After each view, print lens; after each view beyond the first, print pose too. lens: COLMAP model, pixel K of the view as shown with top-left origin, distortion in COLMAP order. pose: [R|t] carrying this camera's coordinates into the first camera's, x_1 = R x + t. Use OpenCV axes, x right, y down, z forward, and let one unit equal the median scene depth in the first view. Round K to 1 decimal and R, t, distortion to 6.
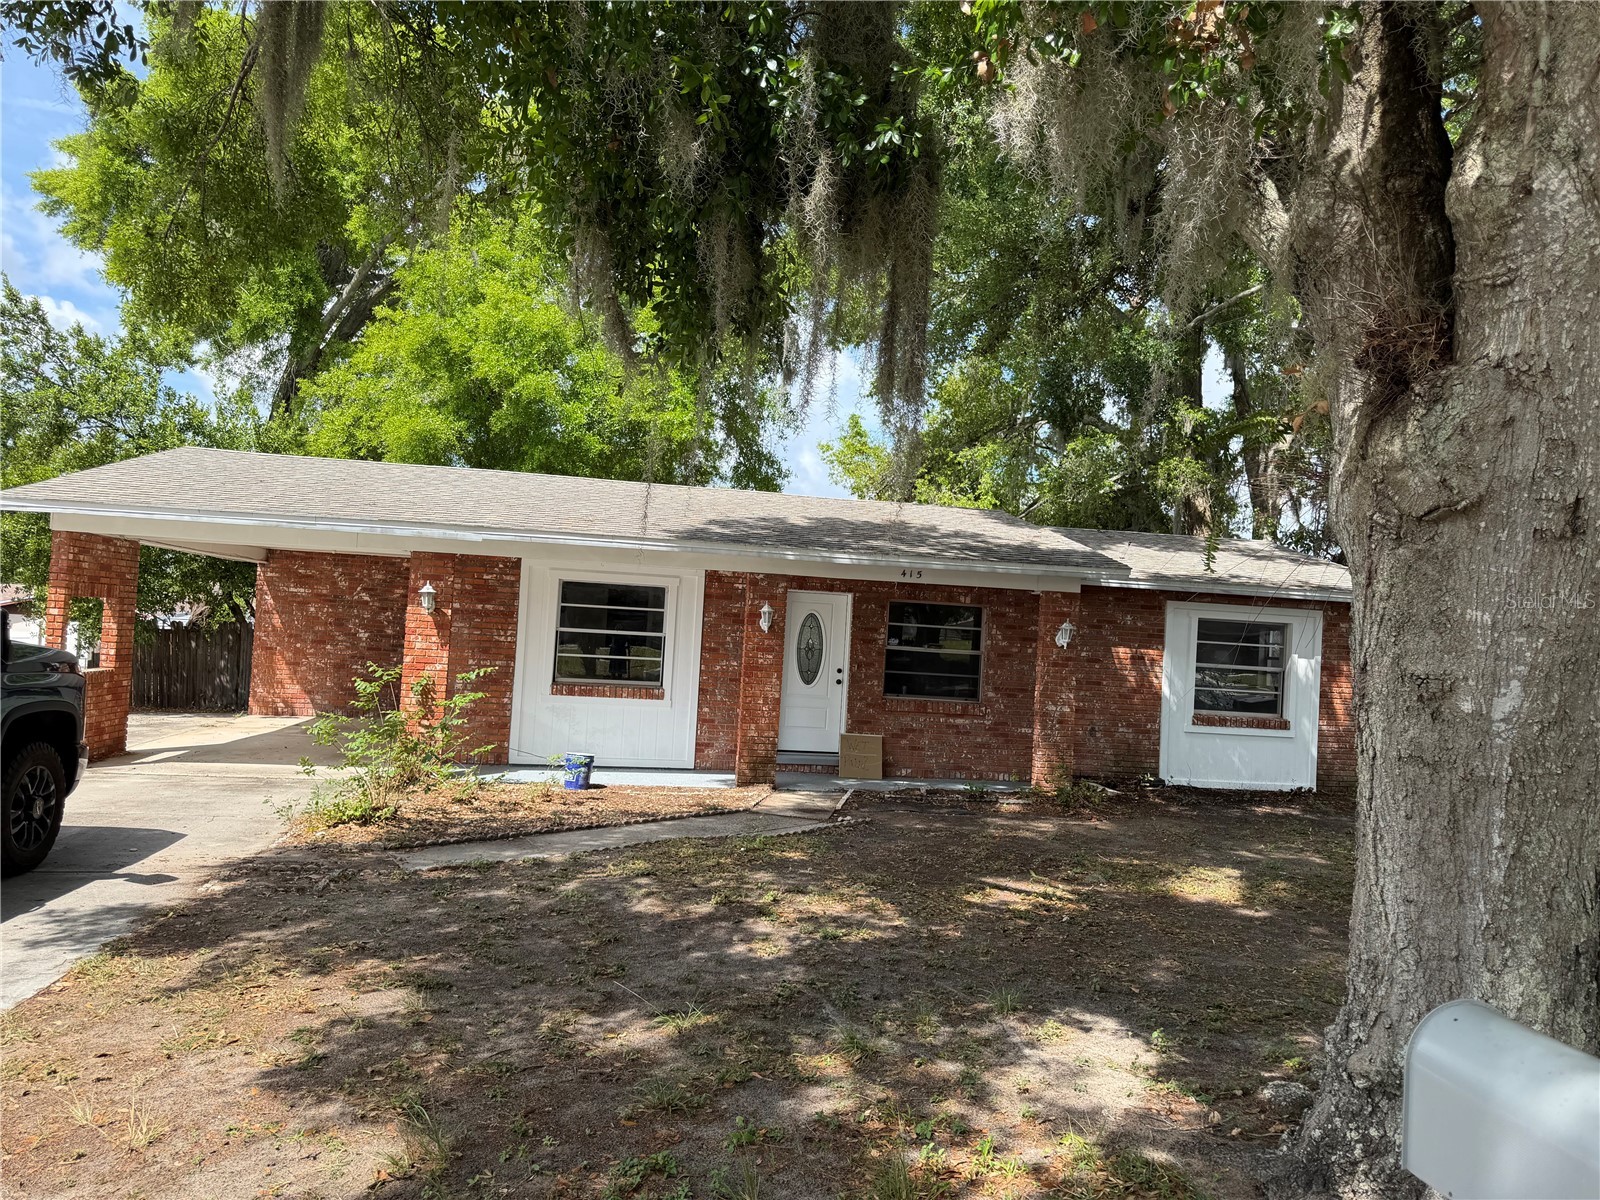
lens RADIAL K [[1130.3, 0, 800.6], [0, 1130.3, 602.2], [0, 0, 1]] dist [0.032281, -0.023789]
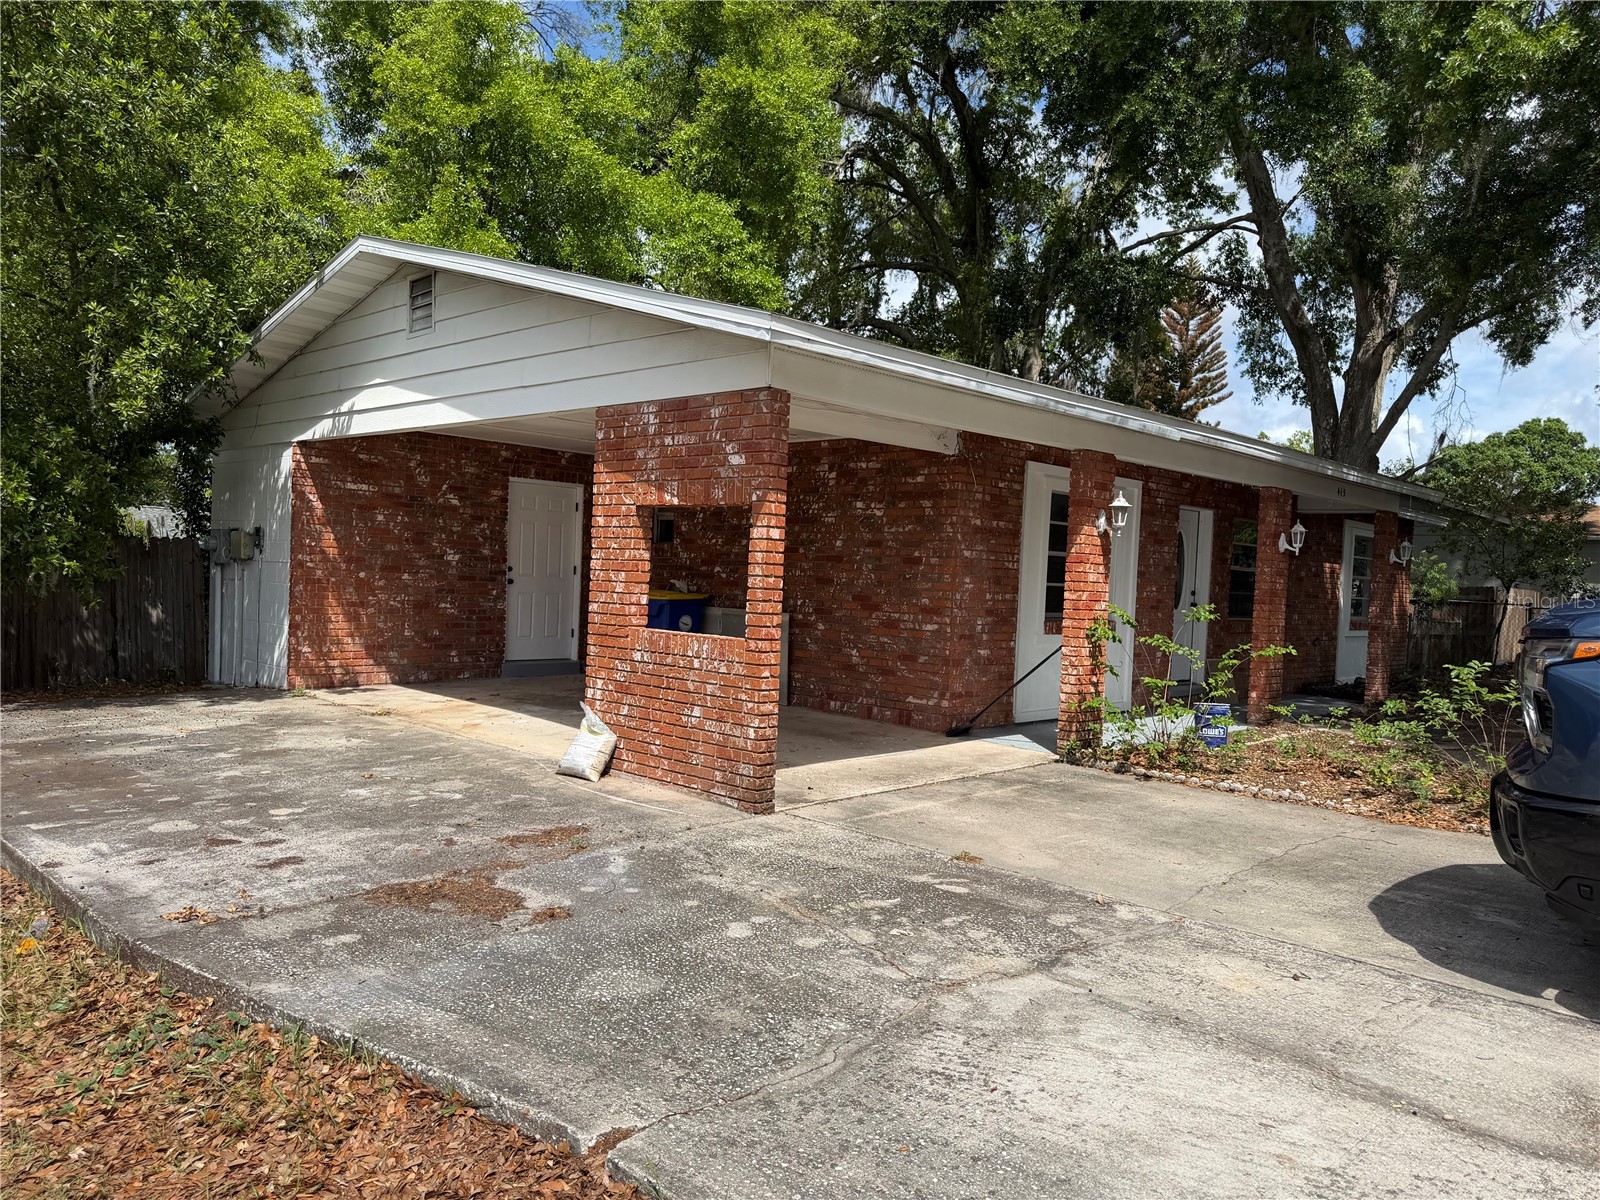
lens RADIAL K [[1130.3, 0, 800.5], [0, 1130.3, 600.2], [0, 0, 1]] dist [0.032281, -0.023789]
pose [[0.782615, -0.029855, 0.621790, -0.640825], [-0.019877, 0.997141, 0.072895, 0.001458], [-0.622189, -0.069409, 0.779784, 0.358914]]
